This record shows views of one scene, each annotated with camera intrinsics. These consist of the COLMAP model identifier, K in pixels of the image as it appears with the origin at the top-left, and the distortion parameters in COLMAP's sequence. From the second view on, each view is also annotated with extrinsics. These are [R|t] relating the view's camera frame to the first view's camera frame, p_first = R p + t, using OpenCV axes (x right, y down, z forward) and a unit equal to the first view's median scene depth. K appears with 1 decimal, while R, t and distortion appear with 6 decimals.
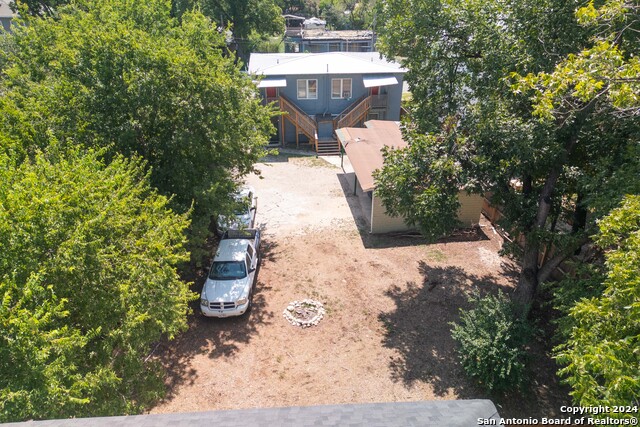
lens RADIAL K [[444.2, 0, 319.0], [0, 444.2, 224.8], [0, 0, 1]] dist [0.062561, -0.017764]
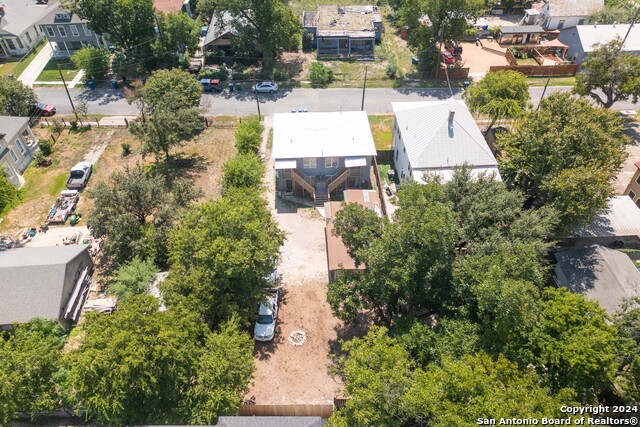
lens RADIAL K [[444.2, 0, 315.8], [0, 444.2, 214.9], [0, 0, 1]] dist [0.062561, -0.017764]
pose [[0.997400, 0.025118, -0.067552, 0.110074], [-0.006503, 0.964842, 0.262752, -0.557536], [0.071777, -0.261629, 0.962496, -0.581860]]
